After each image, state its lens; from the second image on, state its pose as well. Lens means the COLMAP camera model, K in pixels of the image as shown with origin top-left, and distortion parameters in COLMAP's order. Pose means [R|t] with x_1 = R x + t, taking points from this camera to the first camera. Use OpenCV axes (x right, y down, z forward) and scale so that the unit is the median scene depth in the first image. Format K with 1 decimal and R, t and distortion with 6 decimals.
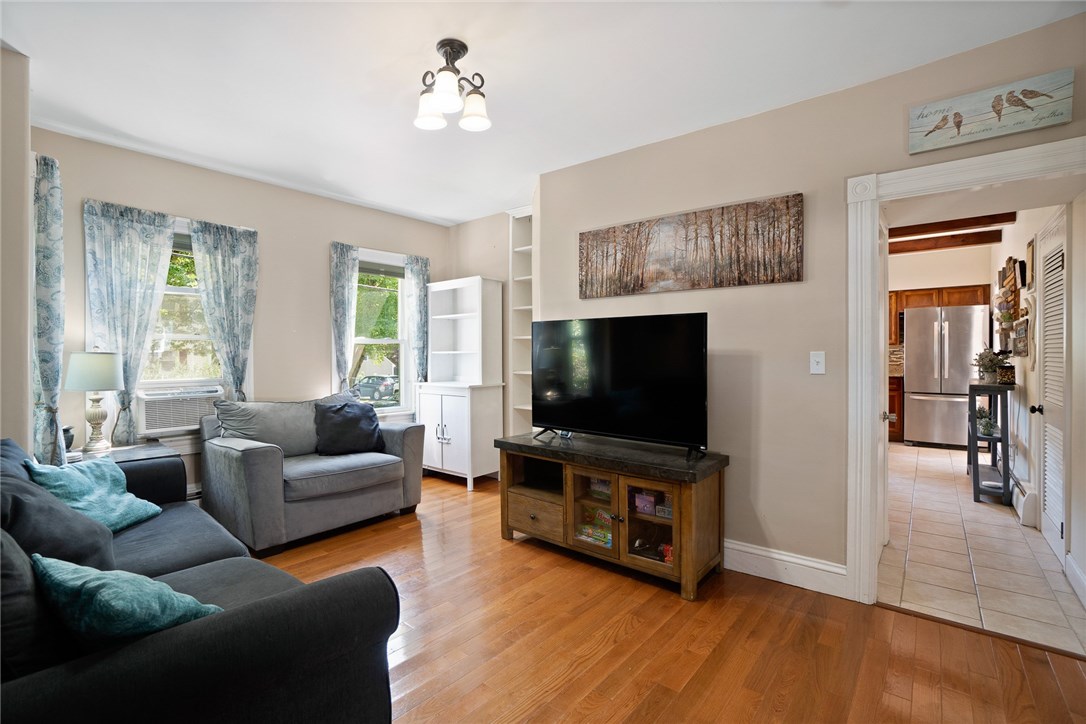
lens RADIAL K [[490.2, 0, 537.0], [0, 490.2, 370.7], [0, 0, 1]] dist [-0.069657, 0.020342]
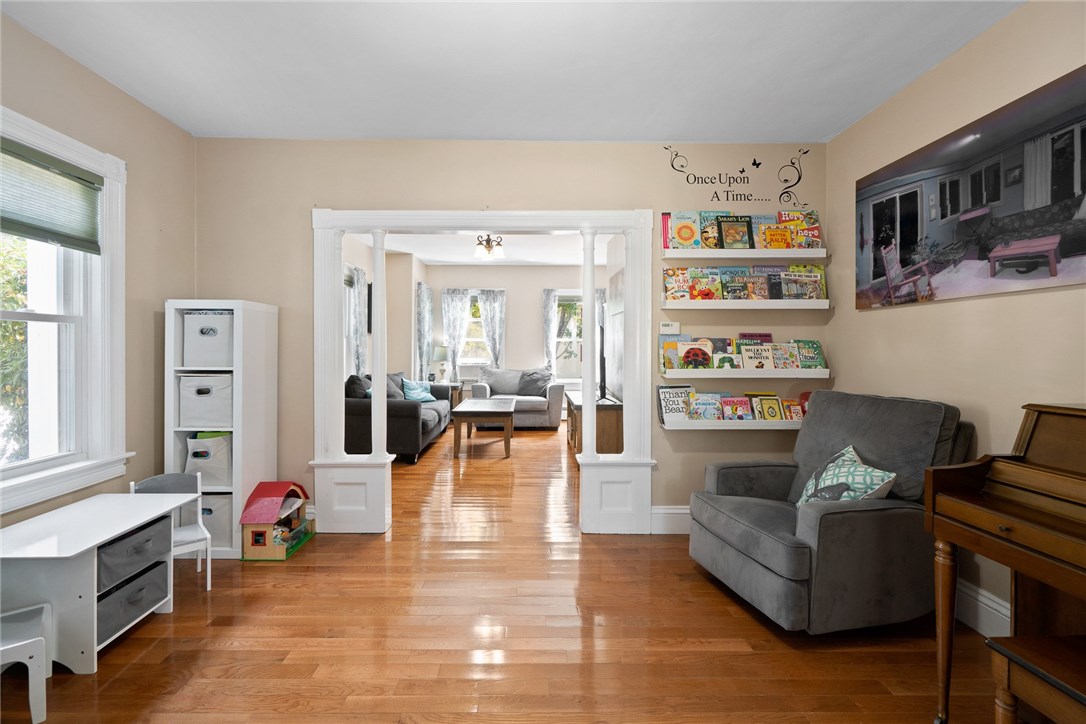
lens RADIAL K [[490.2, 0, 537.0], [0, 490.2, 370.7], [0, 0, 1]] dist [-0.069657, 0.020342]
pose [[0.648572, 0.038113, -0.760199, 1.363348], [-0.029136, 0.999257, 0.025240, 0.012874], [0.760596, 0.005779, 0.649200, -0.356333]]
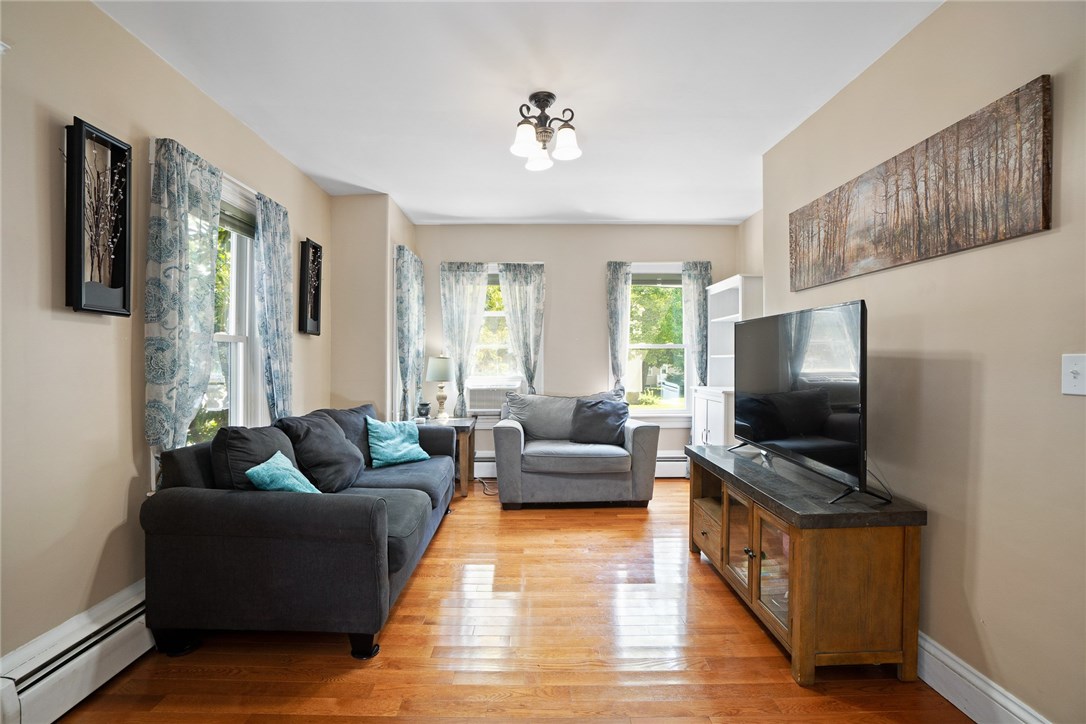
lens RADIAL K [[490.2, 0, 537.0], [0, 490.2, 370.7], [0, 0, 1]] dist [-0.069657, 0.020342]
pose [[0.646748, 0.017847, -0.762495, 0.478066], [-0.023095, 0.999726, 0.003810, -0.006388], [0.762354, 0.015146, 0.646983, 0.153038]]
